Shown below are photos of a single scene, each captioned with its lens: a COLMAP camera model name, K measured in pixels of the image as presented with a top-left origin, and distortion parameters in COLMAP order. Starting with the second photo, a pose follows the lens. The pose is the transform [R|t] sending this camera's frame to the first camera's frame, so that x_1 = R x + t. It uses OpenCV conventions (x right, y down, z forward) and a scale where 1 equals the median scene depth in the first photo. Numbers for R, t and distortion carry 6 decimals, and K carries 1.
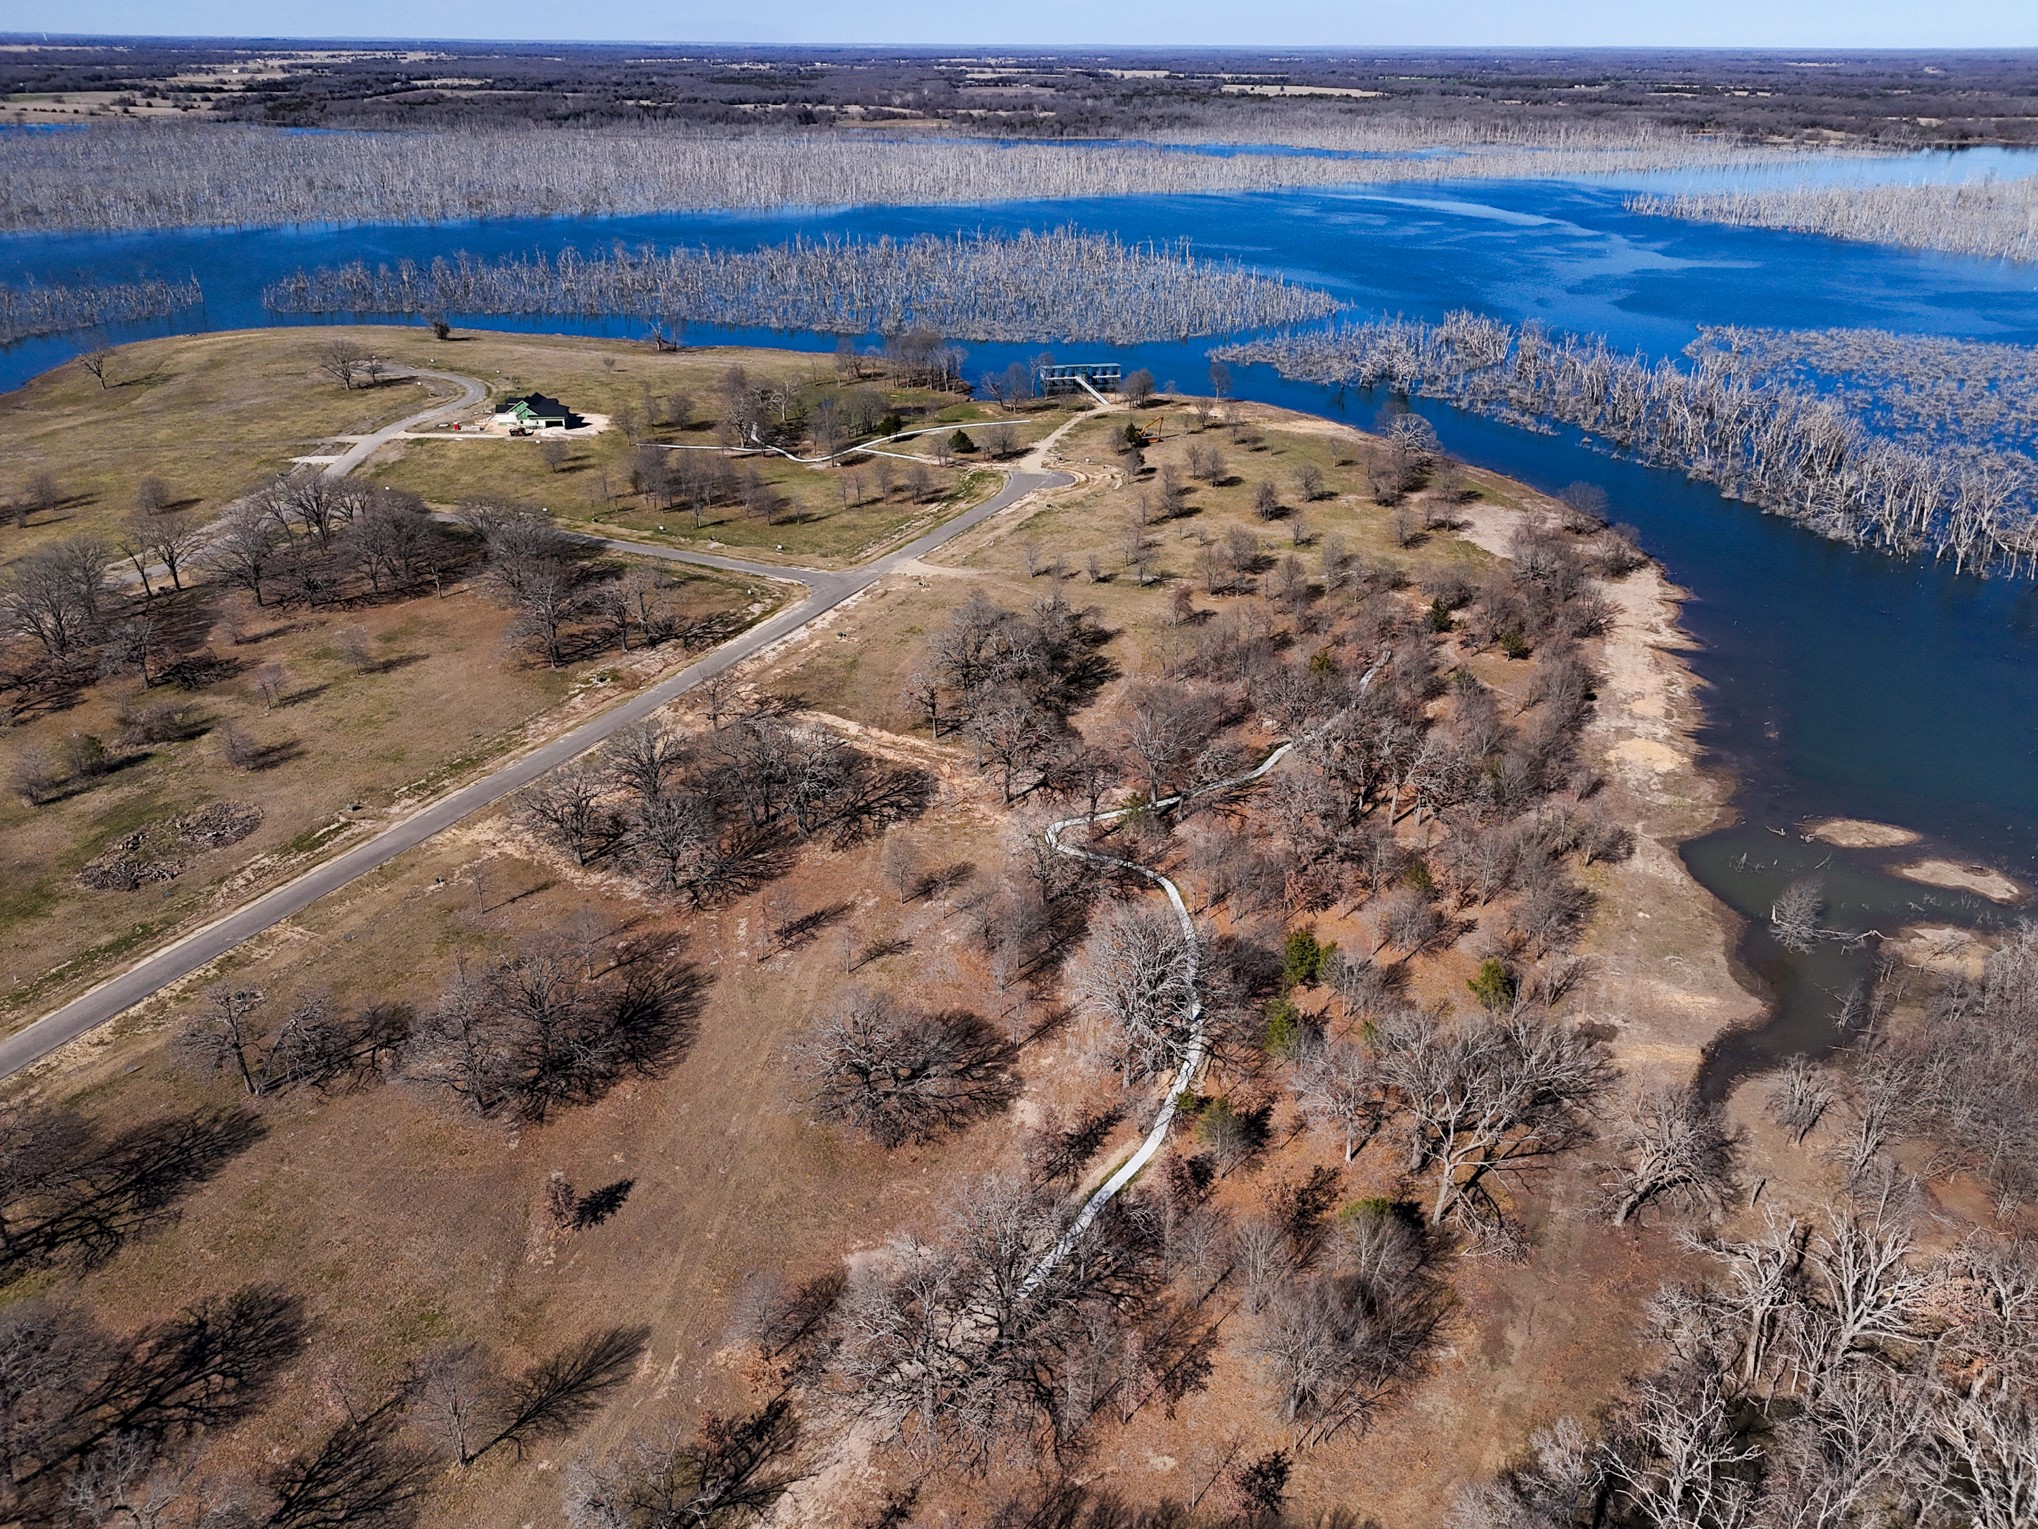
lens RADIAL K [[1496.2, 0, 1023.1], [0, 1496.2, 761.4], [0, 0, 1]] dist [0.061250, -0.055516]
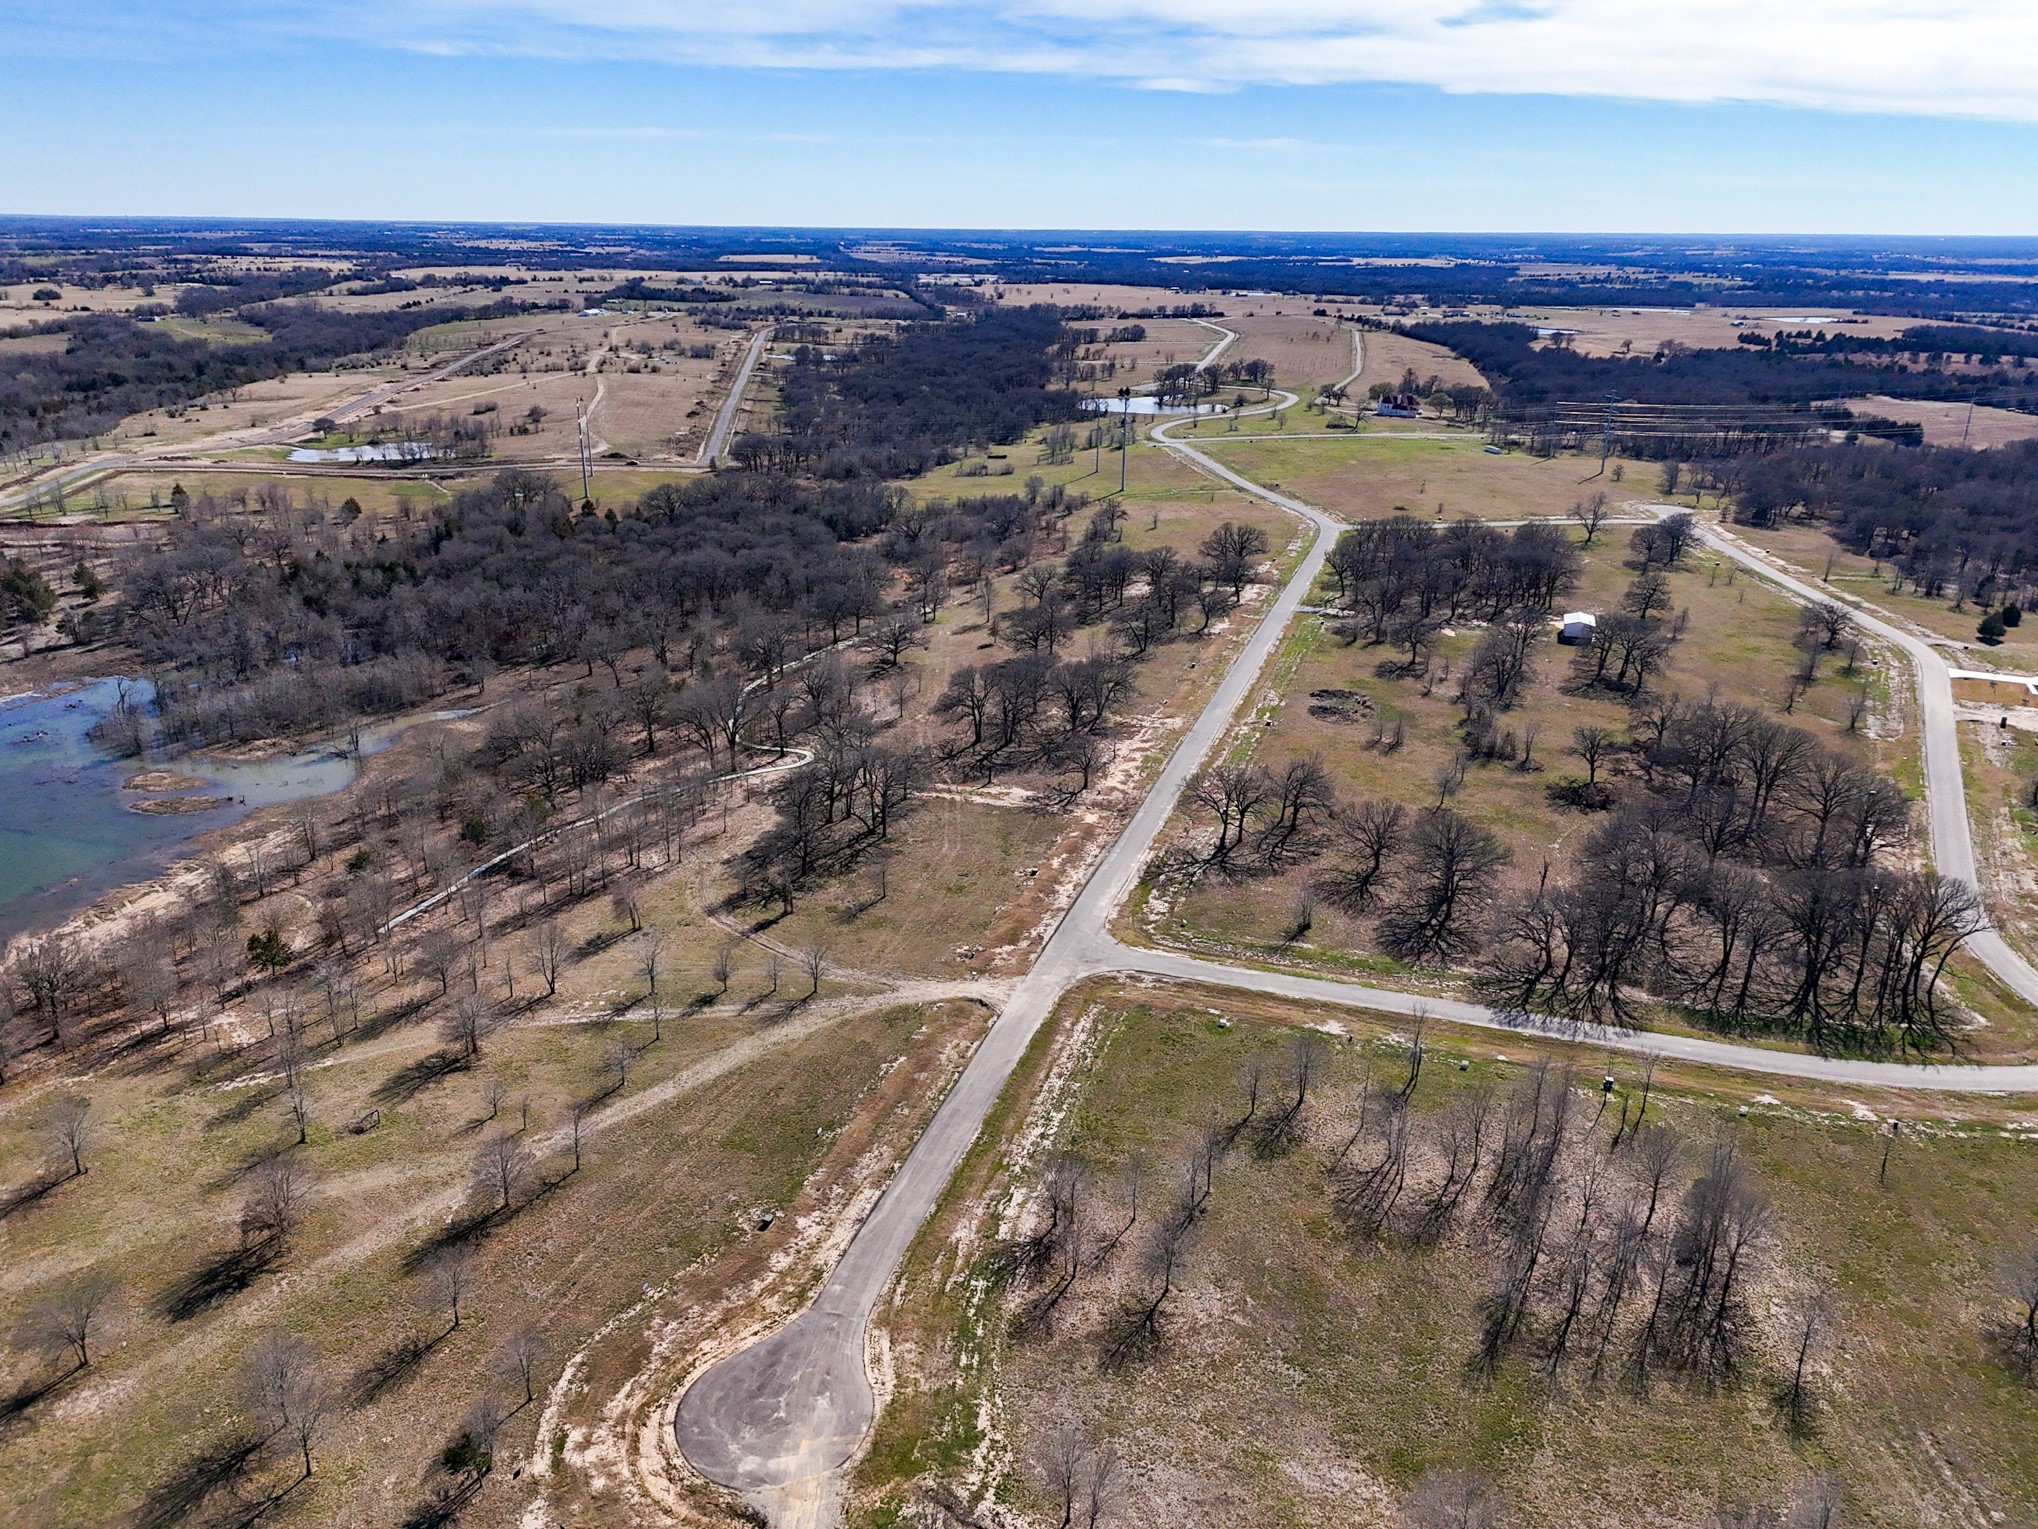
lens RADIAL K [[1496.2, 0, 1023.1], [0, 1496.2, 761.4], [0, 0, 1]] dist [0.061250, -0.055516]
pose [[-0.992560, 0.025001, -0.119159, -0.010577], [-0.067149, 0.703984, 0.707035, -0.733001], [0.101562, 0.709776, -0.697068, 1.514668]]
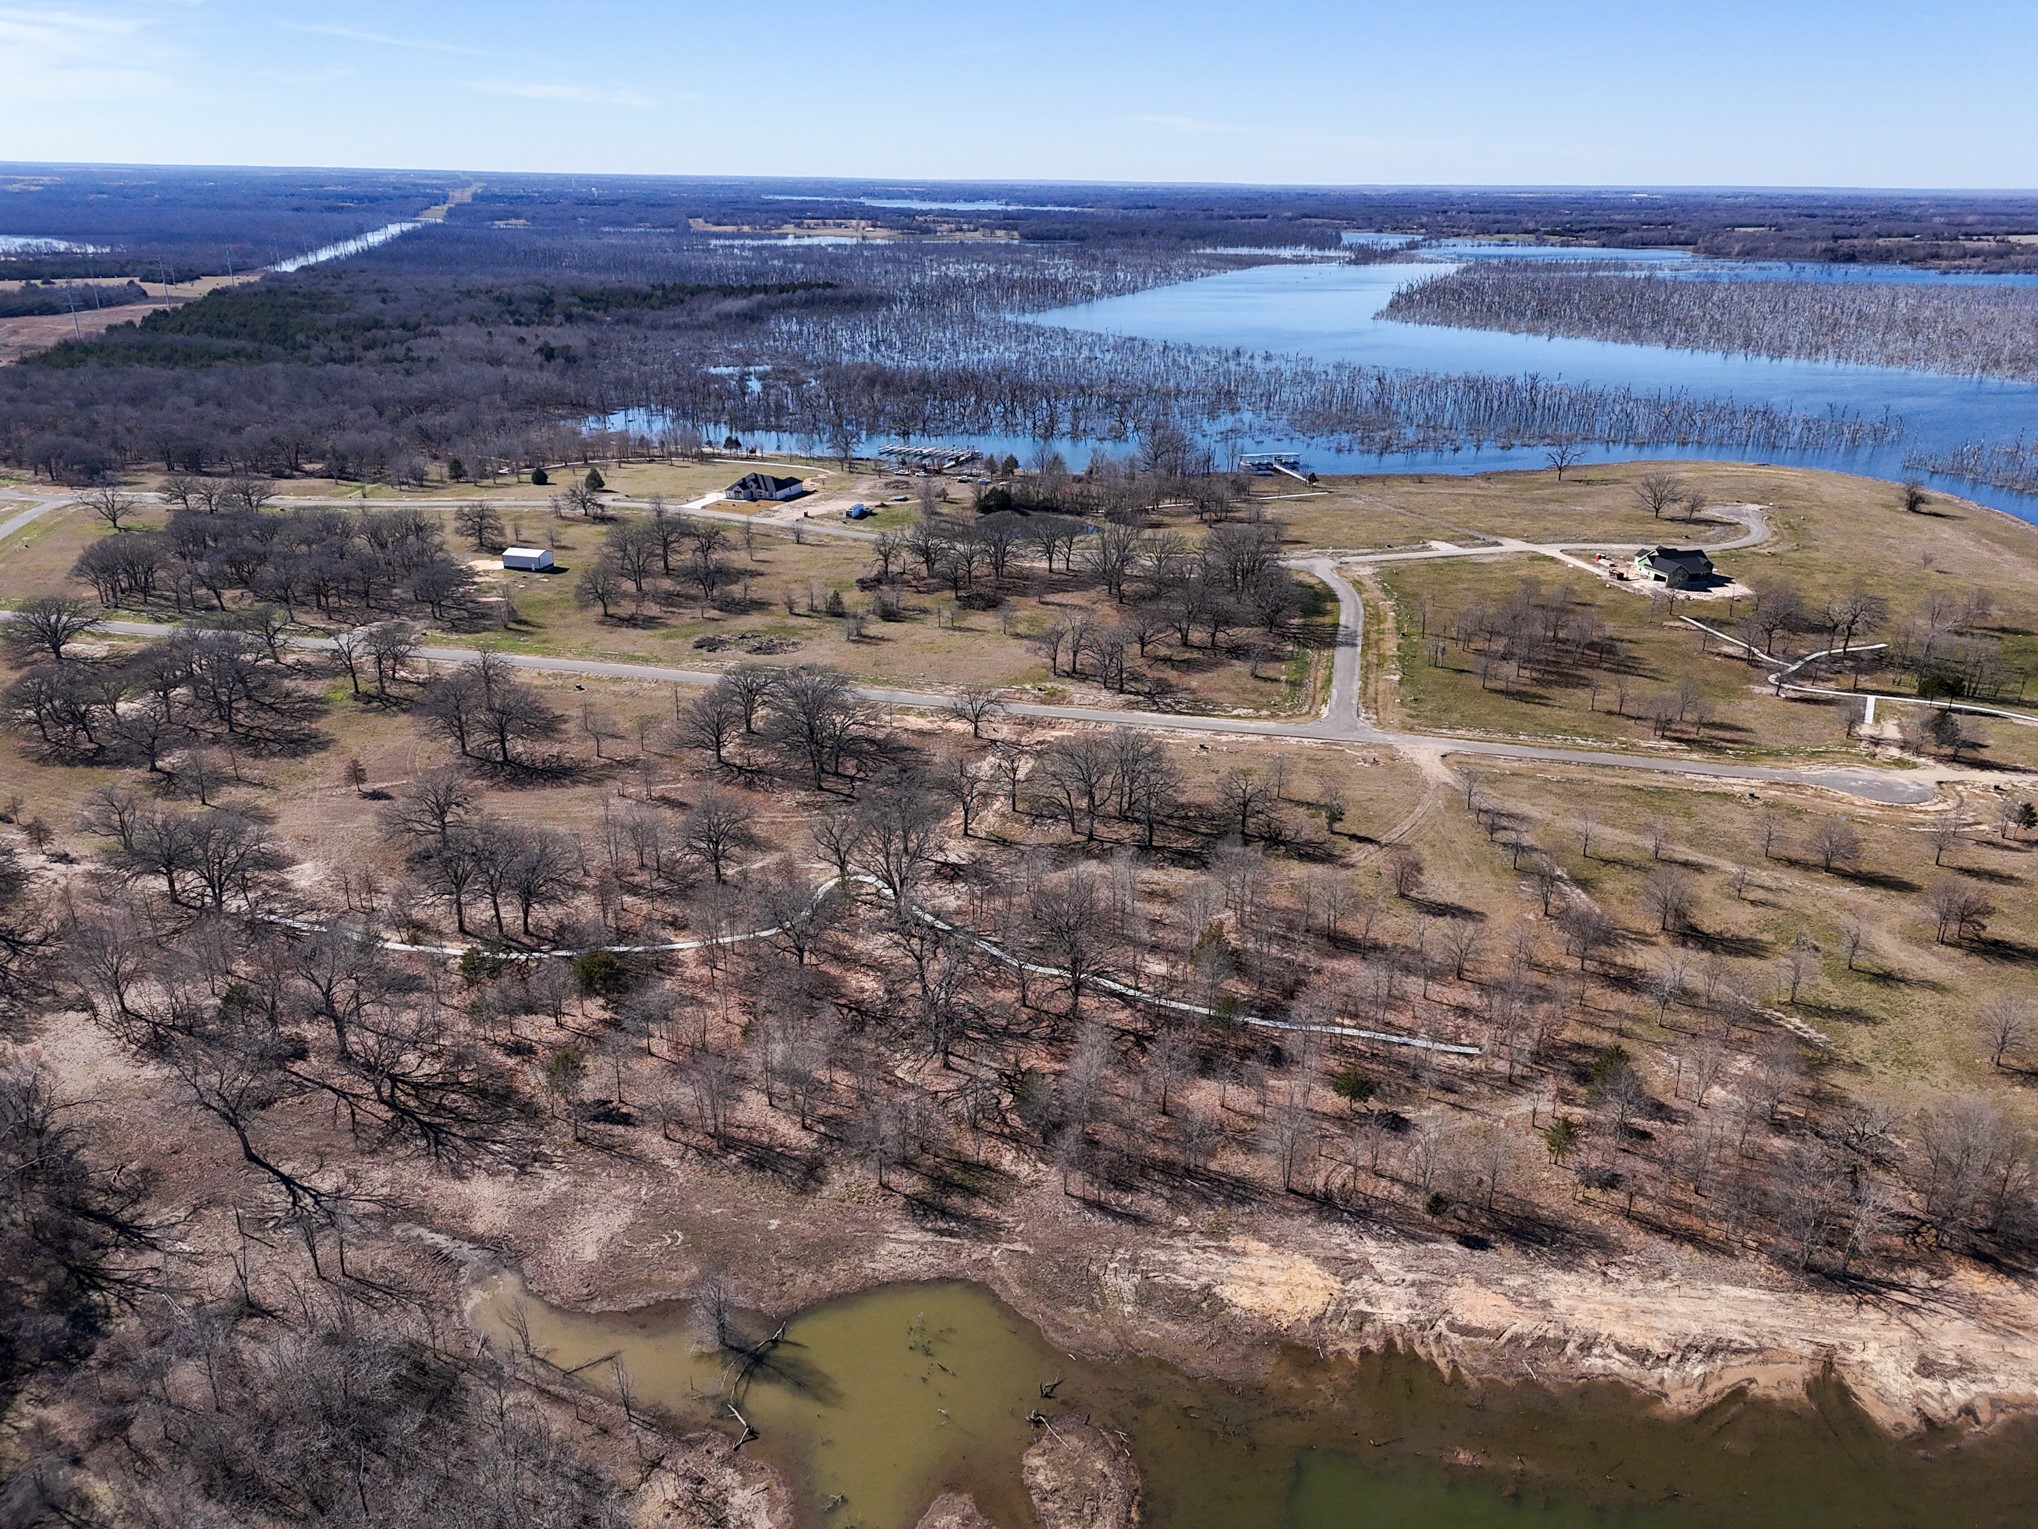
lens RADIAL K [[1496.2, 0, 1023.1], [0, 1496.2, 761.4], [0, 0, 1]] dist [0.061250, -0.055516]
pose [[0.206553, 0.352259, -0.912825, 0.764672], [-0.431858, 0.869973, 0.238002, -0.256880], [0.877972, 0.345051, 0.331821, 0.532759]]
